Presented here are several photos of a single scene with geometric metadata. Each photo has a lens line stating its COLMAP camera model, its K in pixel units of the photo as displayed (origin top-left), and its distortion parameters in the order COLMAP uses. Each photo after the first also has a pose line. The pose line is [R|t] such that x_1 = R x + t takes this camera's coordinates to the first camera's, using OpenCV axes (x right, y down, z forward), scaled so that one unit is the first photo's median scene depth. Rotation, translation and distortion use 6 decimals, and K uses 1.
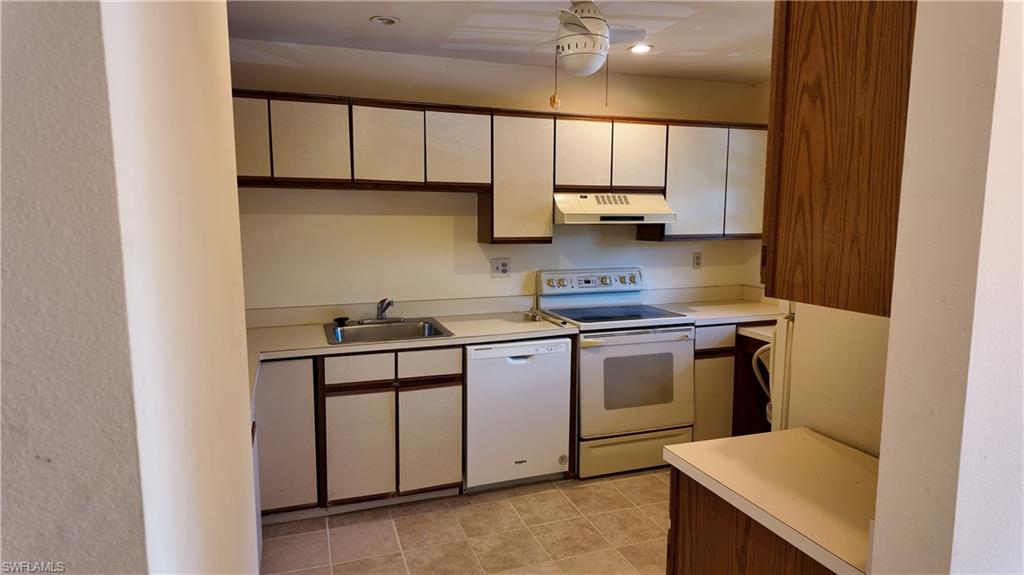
lens RADIAL K [[596.9, 0, 512.5], [0, 596.9, 292.1], [0, 0, 1]] dist [0.039060, -0.022000]
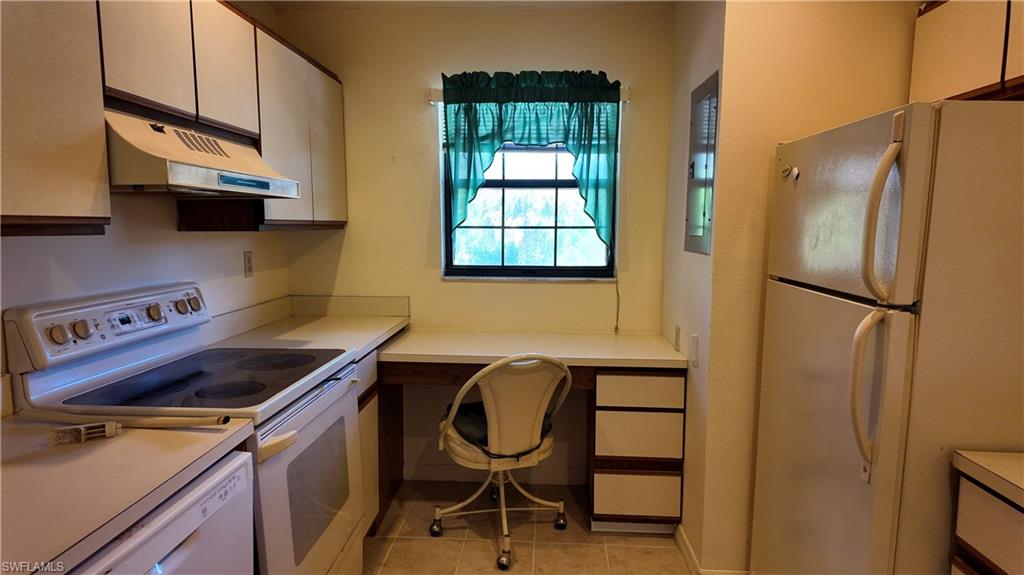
lens RADIAL K [[596.9, 0, 511.9], [0, 596.9, 289.0], [0, 0, 1]] dist [0.039060, -0.022000]
pose [[0.408250, -0.097149, 0.907686, -0.178082], [0.109806, 0.992328, 0.056821, -0.035974], [-0.906242, 0.076472, 0.415785, 0.547327]]
